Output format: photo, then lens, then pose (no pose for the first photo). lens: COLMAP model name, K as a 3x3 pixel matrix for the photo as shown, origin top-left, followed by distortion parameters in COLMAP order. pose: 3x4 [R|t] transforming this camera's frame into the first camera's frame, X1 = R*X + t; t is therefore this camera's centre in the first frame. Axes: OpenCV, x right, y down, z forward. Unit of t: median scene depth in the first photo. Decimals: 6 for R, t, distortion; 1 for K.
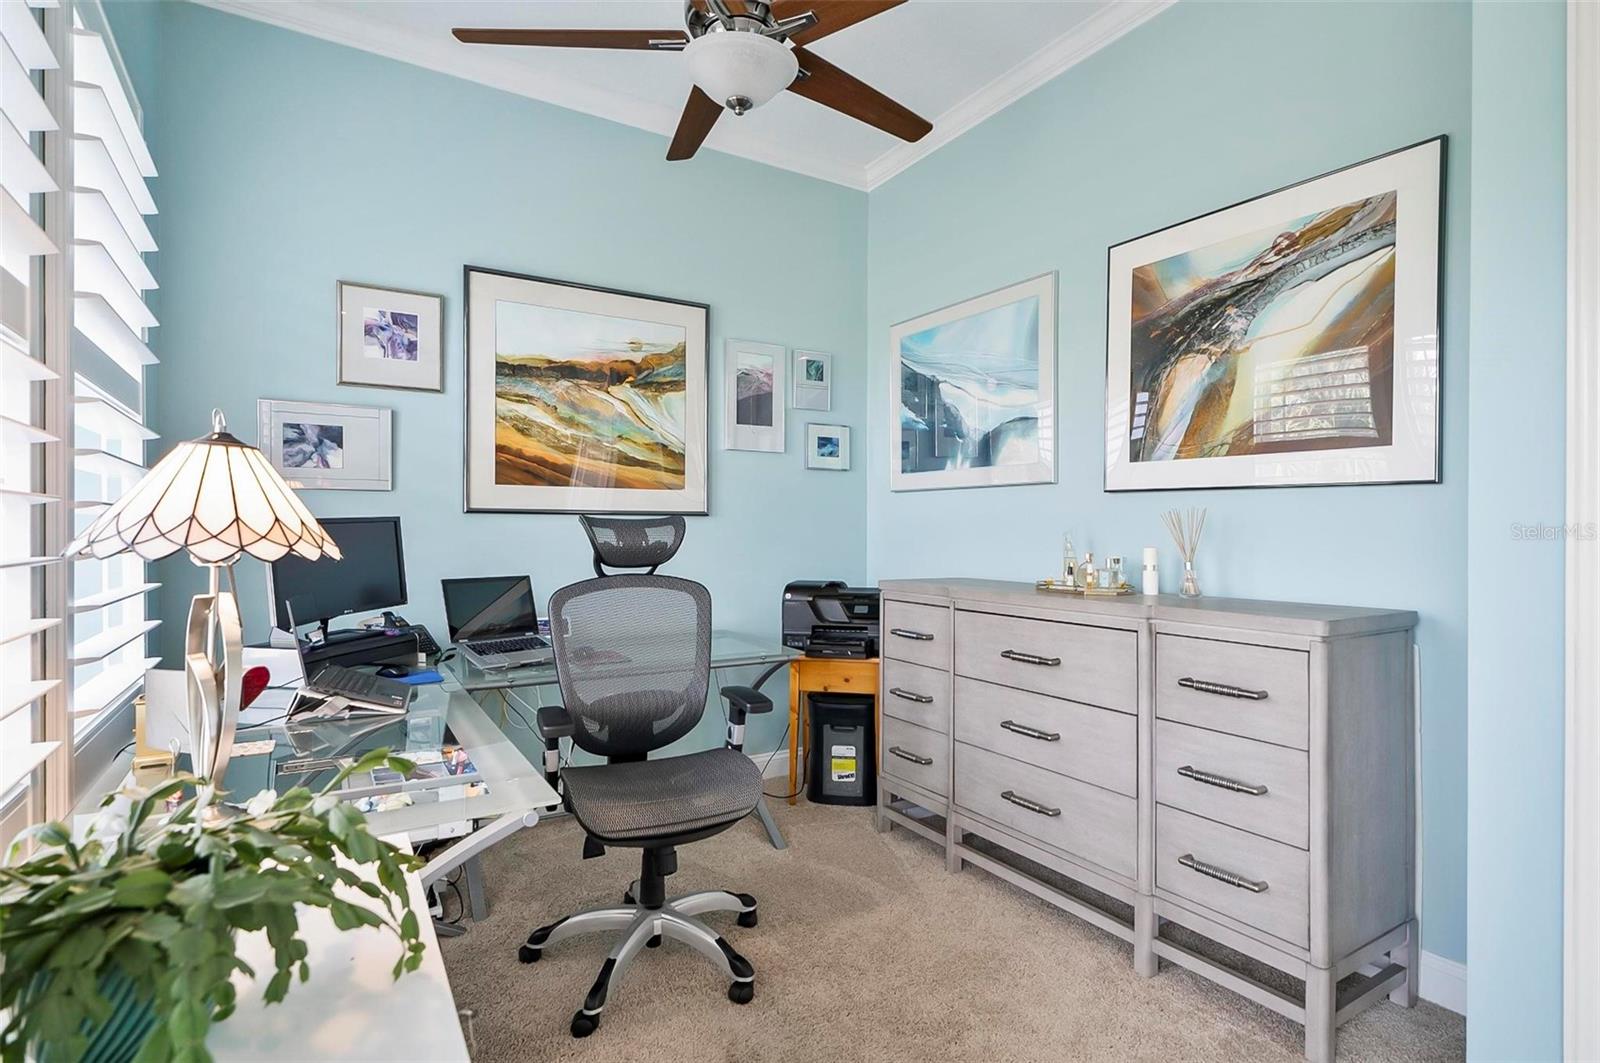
lens RADIAL K [[784.2, 0, 803.9], [0, 784.2, 523.2], [0, 0, 1]] dist [-0.001772, -0.000648]
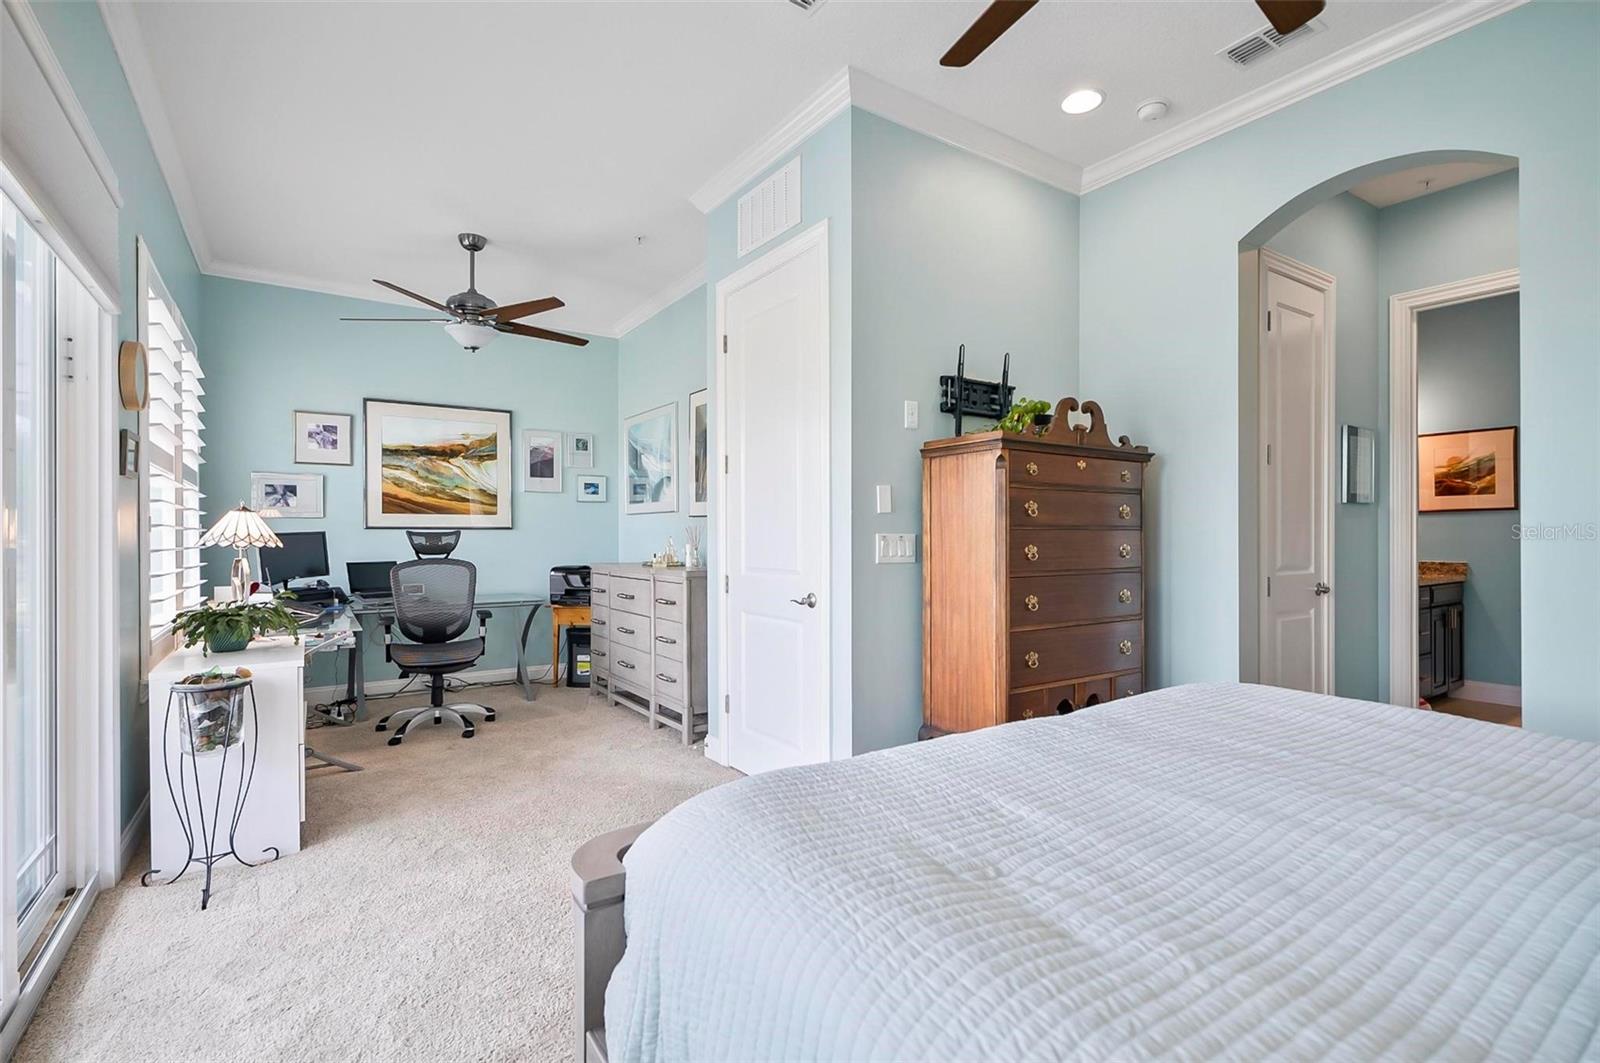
lens RADIAL K [[740.7, 0, 804.5], [0, 740.7, 529.5], [0, 0, 1]] dist [0.004537, 0.001088]
pose [[0.999264, -0.006800, 0.037764, 0.572875], [0.006860, 0.999975, -0.001454, -0.002146], [-0.037753, 0.001711, 0.999286, -0.847580]]
